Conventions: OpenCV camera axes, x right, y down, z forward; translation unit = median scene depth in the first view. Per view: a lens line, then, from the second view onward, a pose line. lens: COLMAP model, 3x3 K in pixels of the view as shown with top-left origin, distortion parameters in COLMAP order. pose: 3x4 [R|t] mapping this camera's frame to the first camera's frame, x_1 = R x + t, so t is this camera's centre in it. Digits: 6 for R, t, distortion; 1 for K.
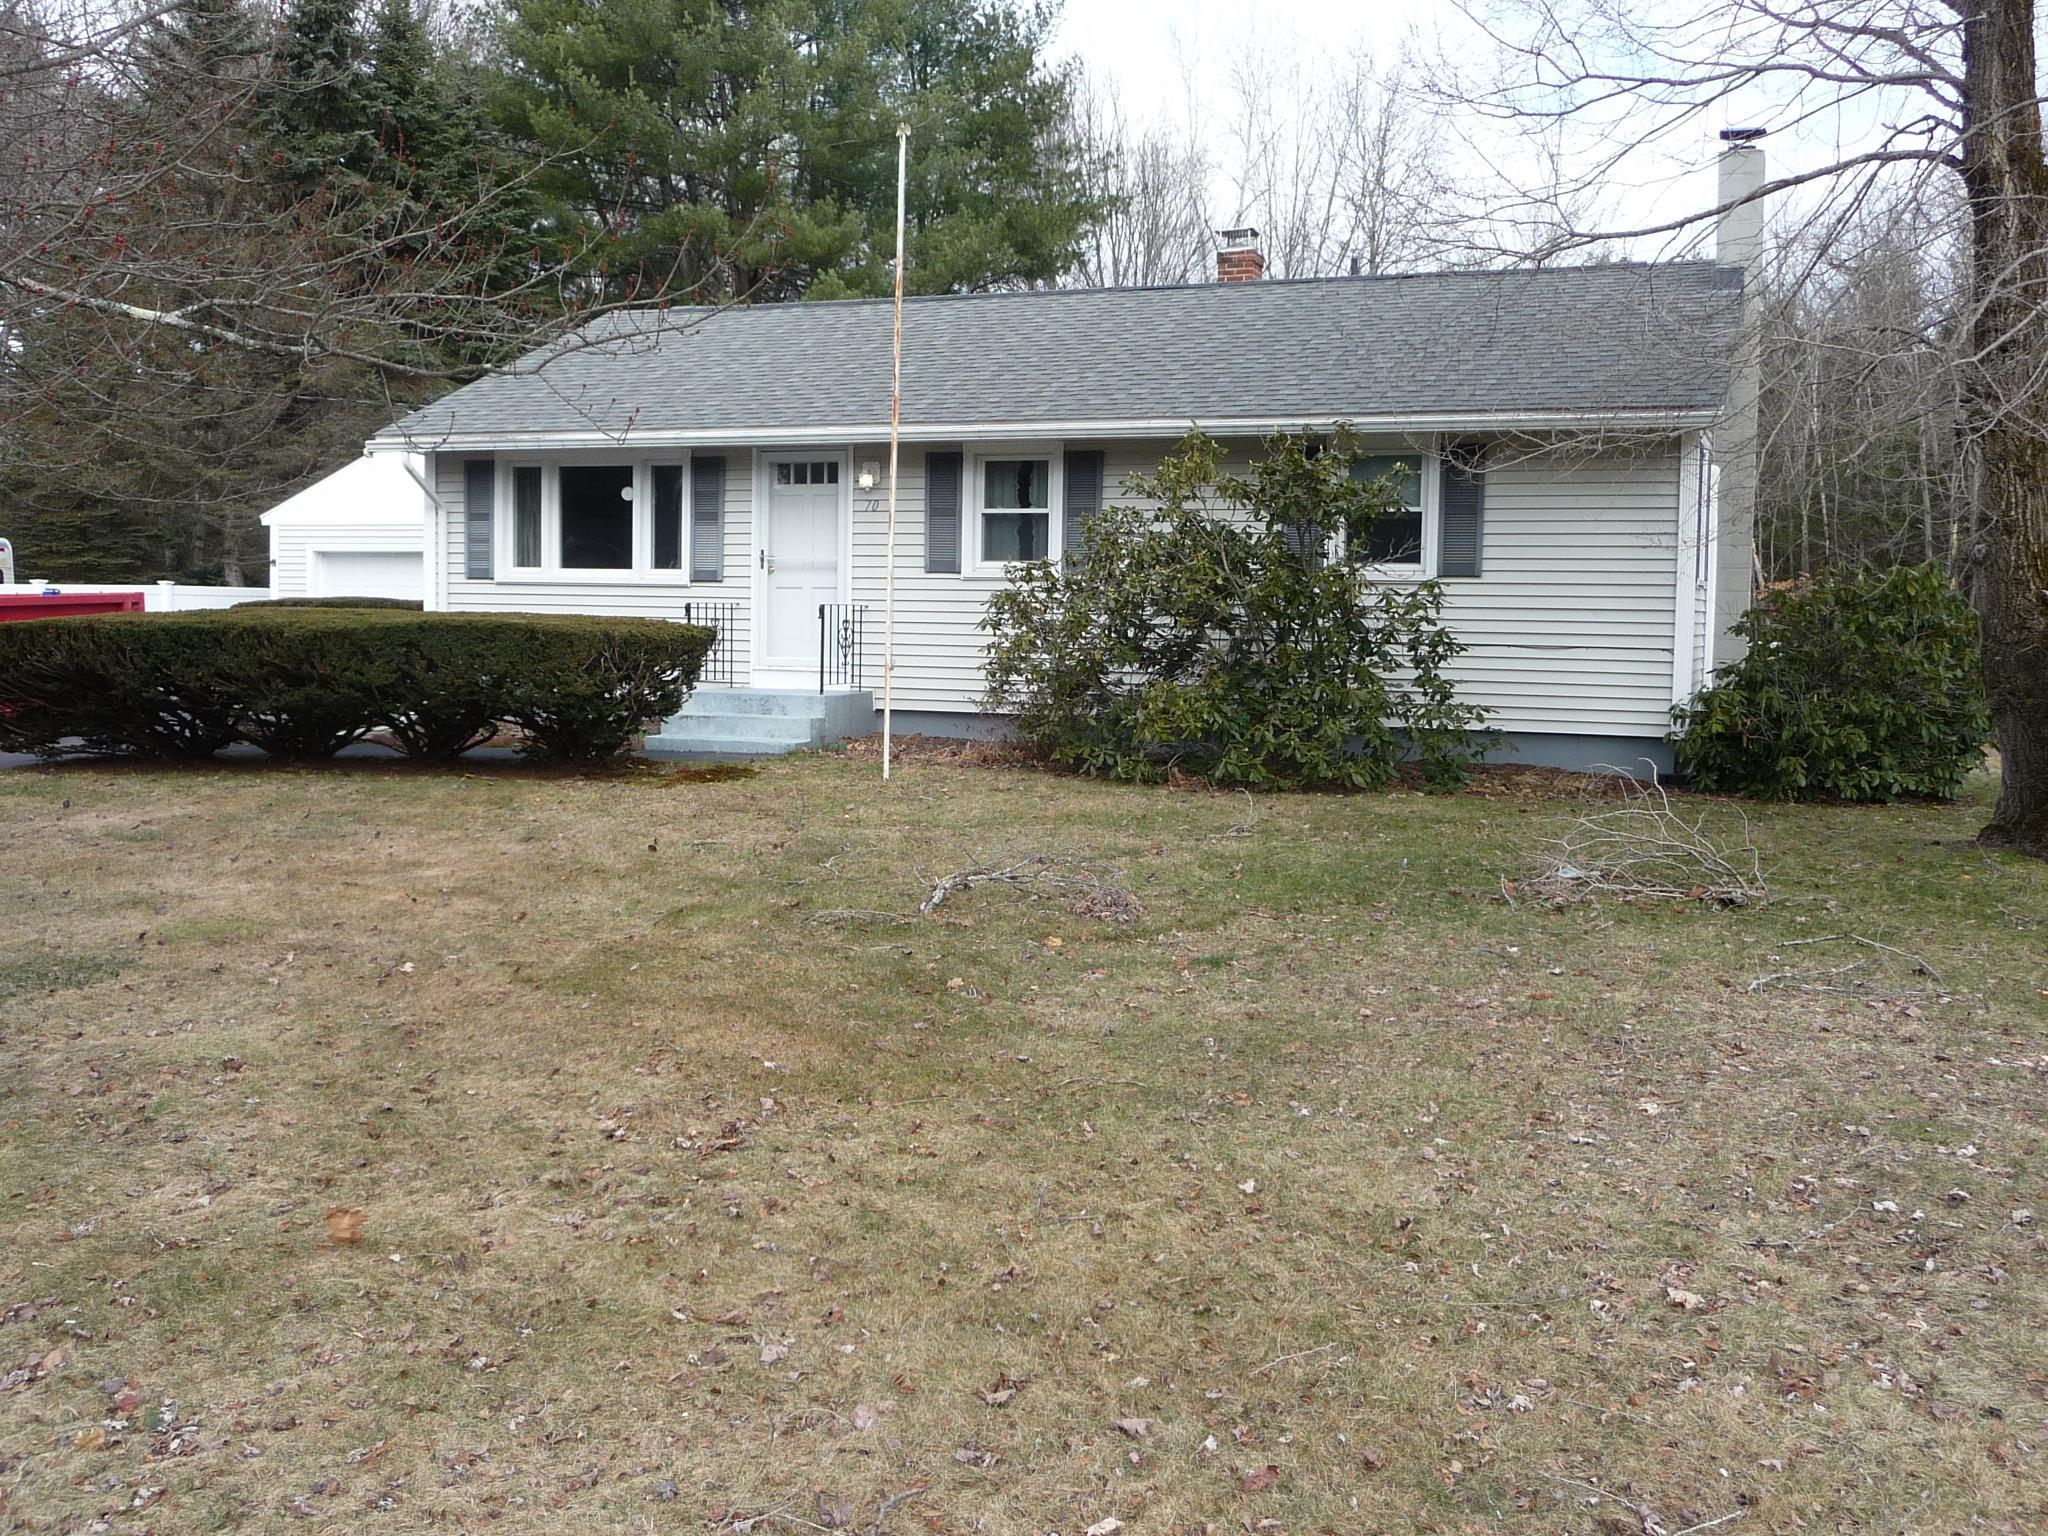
lens RADIAL K [[2005.9, 0, 1024.0], [0, 2005.9, 768.0], [0, 0, 1]] dist [-0.066491, 0.001598]
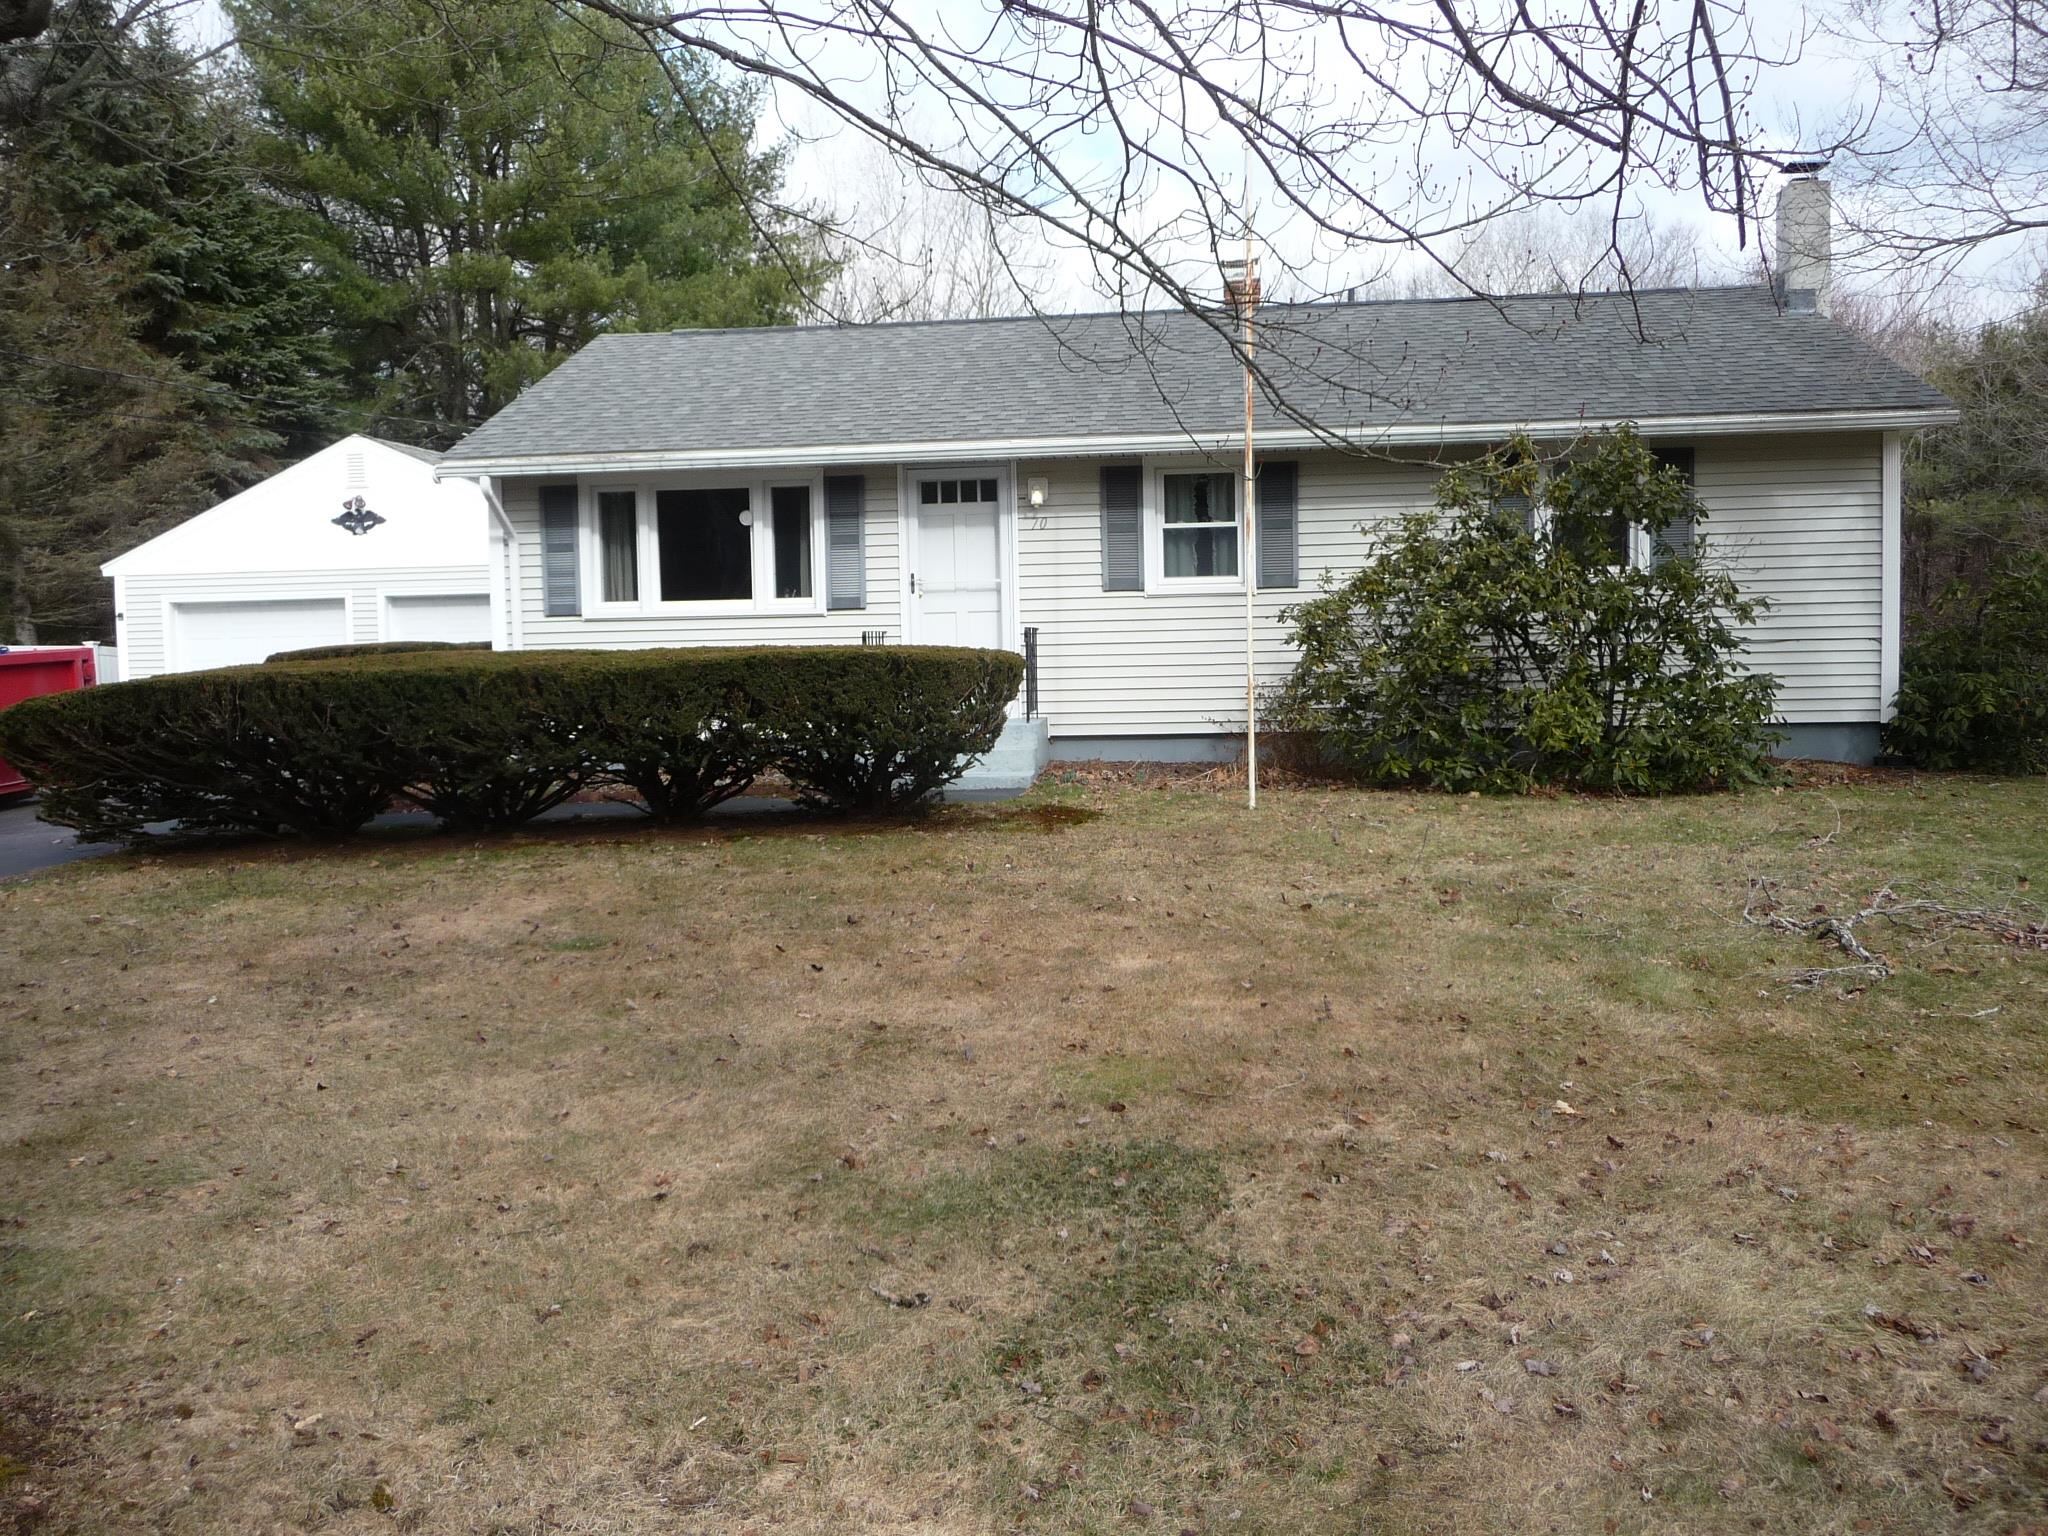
lens RADIAL K [[1711.3, 0, 1024.0], [0, 1711.3, 768.0], [0, 0, 1]] dist [-0.052802, 0.014307]
pose [[0.962621, -0.057806, 0.264612, -0.292879], [0.059019, 0.998251, 0.003371, -0.016831], [-0.264344, 0.012372, 0.964349, 0.206358]]
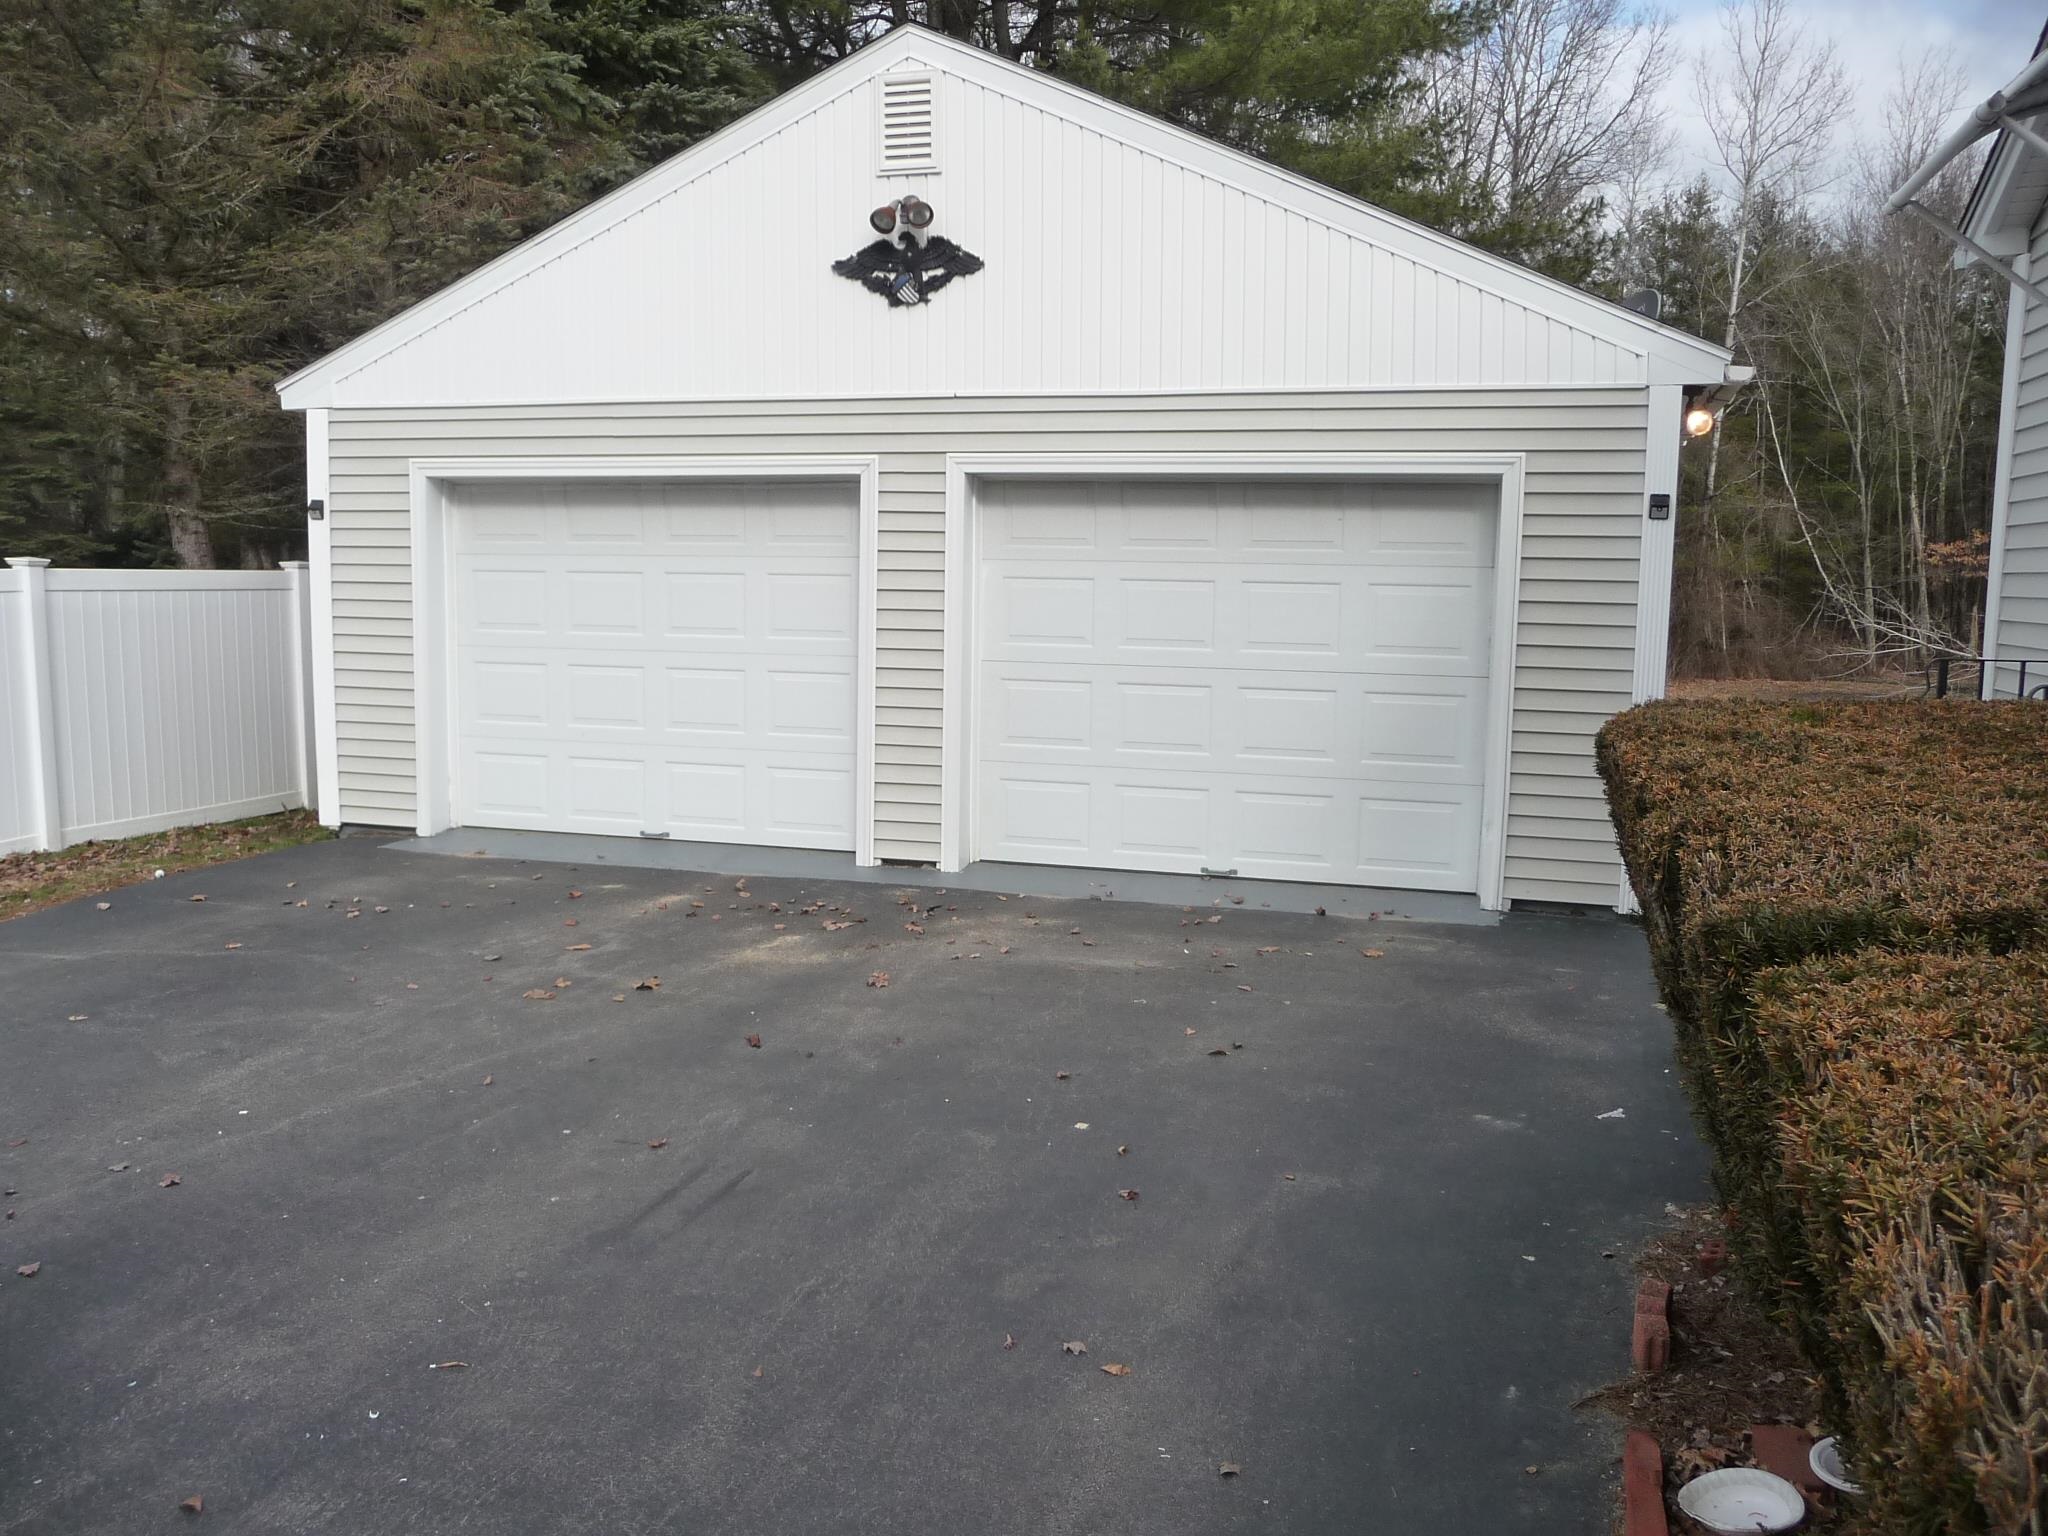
lens RADIAL K [[1711.3, 0, 1024.0], [0, 1711.3, 768.0], [0, 0, 1]] dist [-0.052802, 0.014307]
pose [[0.995715, -0.016255, 0.091037, -0.432284], [0.012504, 0.999055, 0.041624, -0.103855], [-0.091628, -0.040308, 0.994977, 1.046771]]
